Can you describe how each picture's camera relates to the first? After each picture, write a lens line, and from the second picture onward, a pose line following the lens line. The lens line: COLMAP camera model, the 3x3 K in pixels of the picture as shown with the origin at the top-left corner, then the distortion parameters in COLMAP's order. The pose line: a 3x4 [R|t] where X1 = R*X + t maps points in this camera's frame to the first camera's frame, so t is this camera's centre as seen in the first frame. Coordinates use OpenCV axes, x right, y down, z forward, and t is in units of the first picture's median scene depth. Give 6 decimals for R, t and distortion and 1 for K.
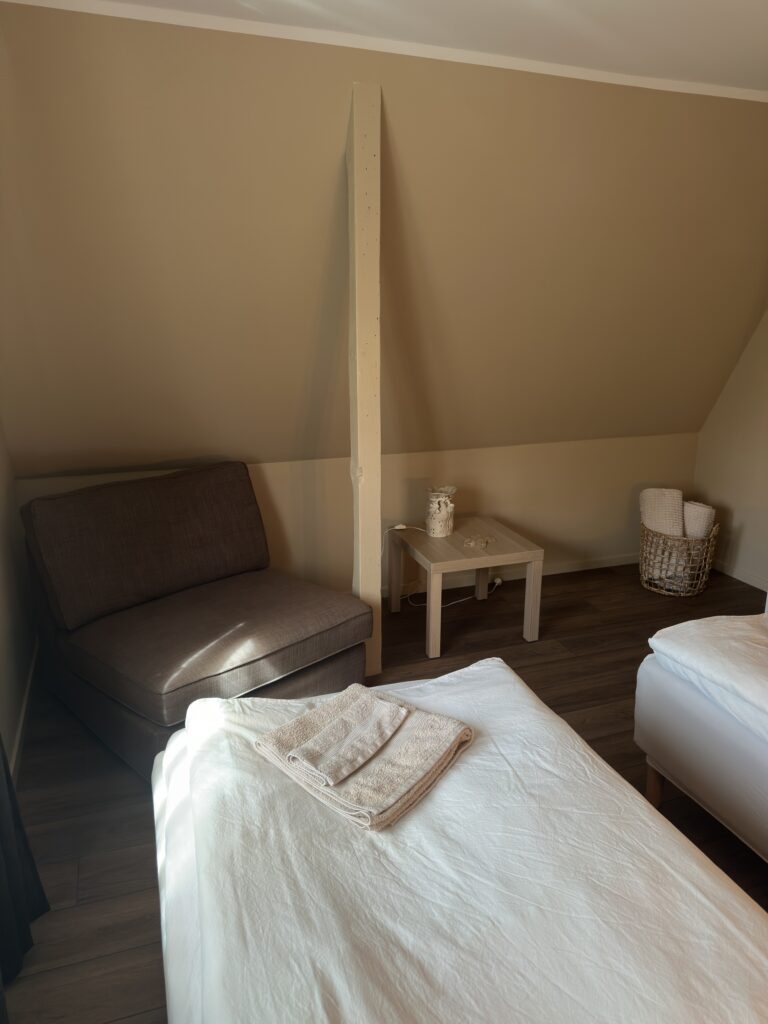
lens RADIAL K [[727.0, 0, 382.7], [0, 727.0, 505.4], [0, 0, 1]] dist [0.039206, -0.051754]
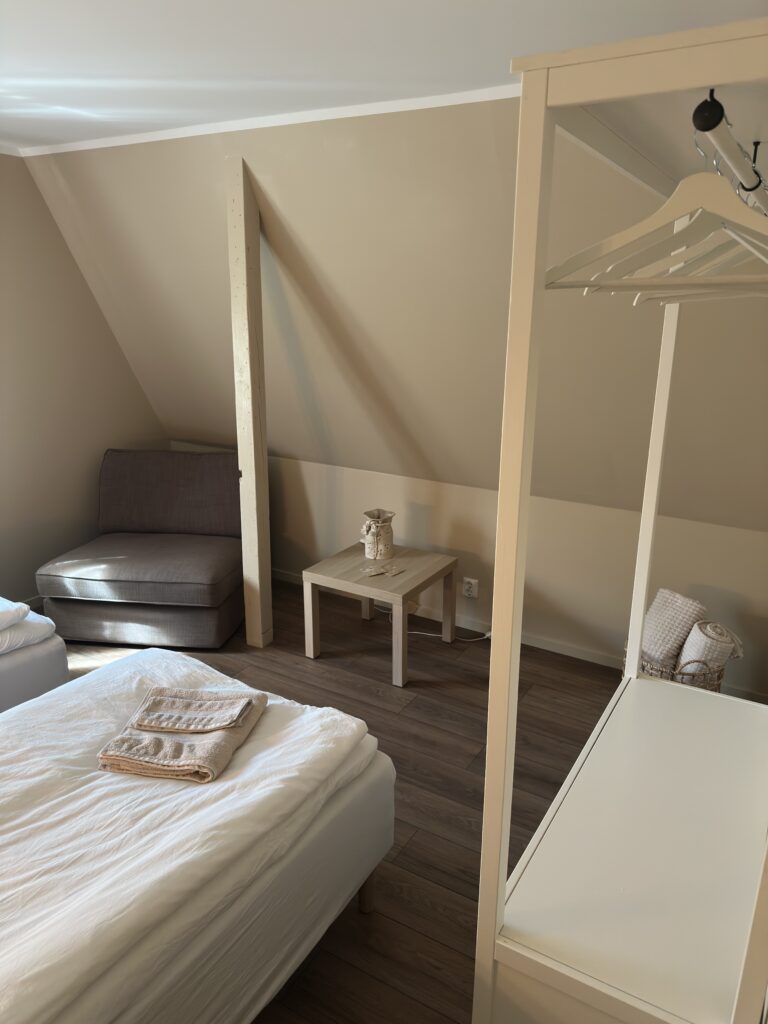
lens RADIAL K [[727.0, 0, 389.5], [0, 727.0, 521.3], [0, 0, 1]] dist [0.039206, -0.051754]
pose [[0.632131, 0.240698, -0.736529, 1.450991], [-0.221683, 0.966977, 0.125748, -0.247201], [0.742474, 0.083787, 0.664614, 0.543544]]
